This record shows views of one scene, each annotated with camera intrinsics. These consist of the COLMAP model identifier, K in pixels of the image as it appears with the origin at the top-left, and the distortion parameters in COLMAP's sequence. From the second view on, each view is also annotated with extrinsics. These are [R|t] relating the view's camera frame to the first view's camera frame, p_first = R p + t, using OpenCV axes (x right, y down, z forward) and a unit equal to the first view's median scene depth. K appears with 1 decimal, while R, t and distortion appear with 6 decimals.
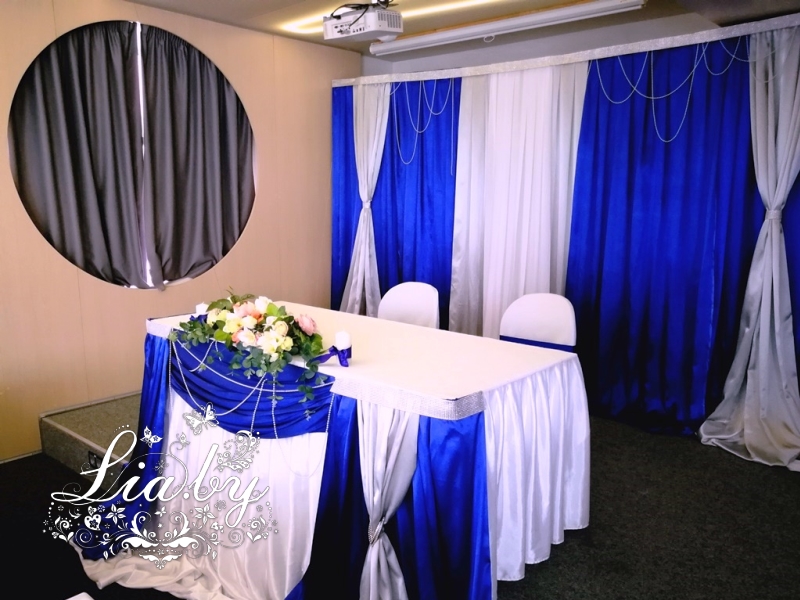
lens RADIAL K [[650.1, 0, 398.2], [0, 650.1, 310.5], [0, 0, 1]] dist [-0.027699, 0.049953]
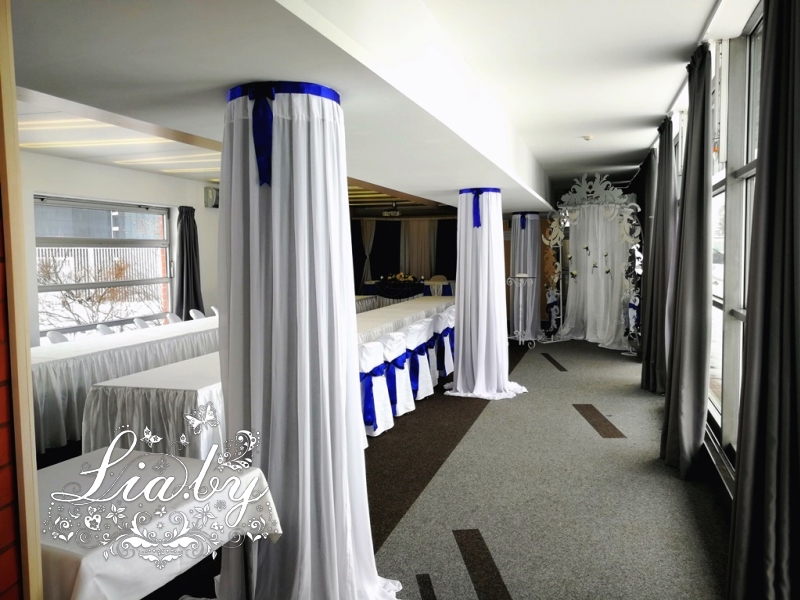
lens RADIAL K [[649.7, 0, 404.5], [0, 649.7, 296.2], [0, 0, 1]] dist [-0.020466, 0.049171]
pose [[0.902184, -0.040351, 0.429460, -1.853353], [0.090426, 0.991185, -0.096832, 0.514160], [-0.421767, 0.126194, 0.897879, -2.787983]]
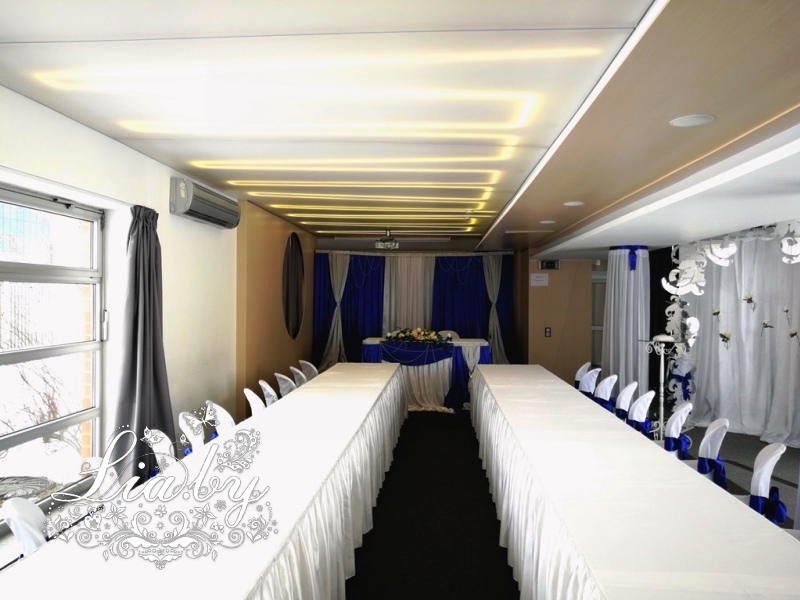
lens RADIAL K [[643.6, 0, 404.4], [0, 643.6, 302.4], [0, 0, 1]] dist [0.007735, 0.007287]
pose [[0.772659, -0.000436, 0.634822, -1.962775], [0.108658, 0.985333, -0.131574, 0.234440], [-0.625454, 0.170640, 0.761374, -1.324729]]
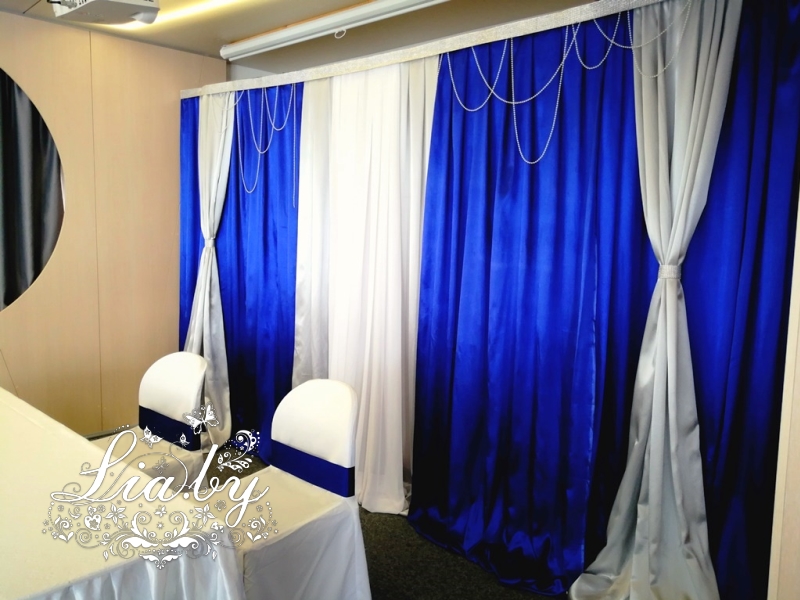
lens RADIAL K [[658.2, 0, 400.0], [0, 658.2, 300.0], [0, 0, 1]] dist [-0.002988, 0.011642]
pose [[0.999023, 0.023652, -0.037332, 0.321550], [-0.026238, 0.997176, -0.070367, -0.062354], [0.035562, 0.071278, 0.996822, 0.311737]]
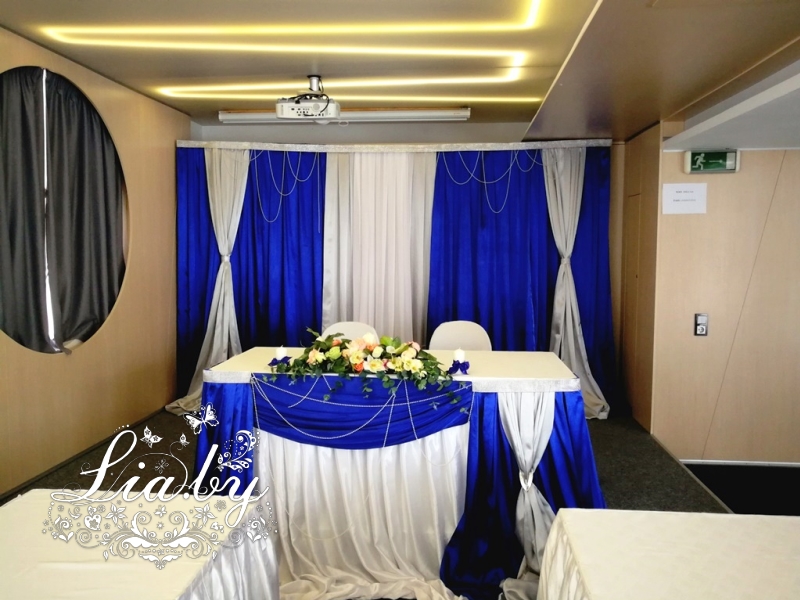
lens RADIAL K [[647.0, 0, 400.0], [0, 647.0, 300.0], [0, 0, 1]] dist [-0.016404, 0.042925]
pose [[0.802273, -0.050901, 0.594783, -0.677238], [0.106557, 0.992567, -0.058786, -0.002819], [-0.587370, 0.110540, 0.801734, -0.019979]]
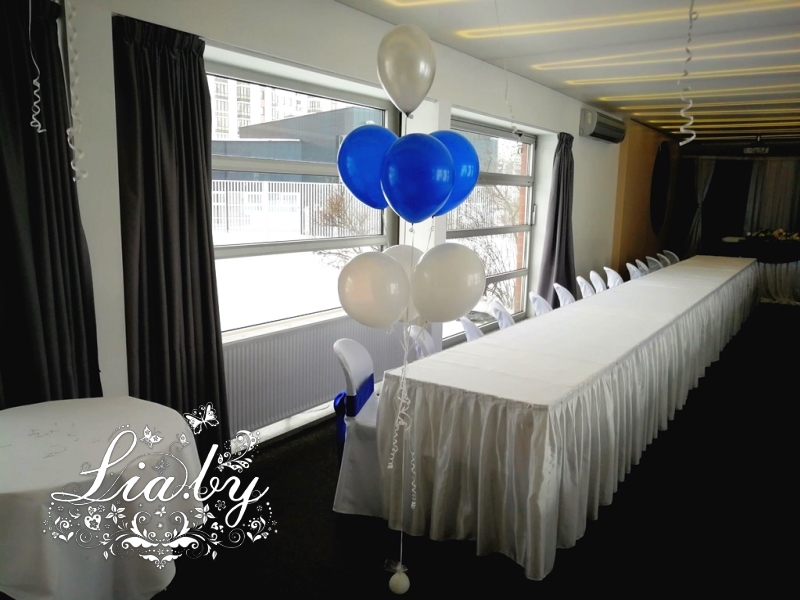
lens RADIAL K [[643.6, 0, 404.4], [0, 643.6, 302.4], [0, 0, 1]] dist [0.007735, 0.007287]
pose [[0.985701, -0.006299, 0.168387, -2.392077], [0.008630, 0.999877, -0.013114, 0.351039], [-0.168283, 0.014379, 0.985634, -1.898380]]
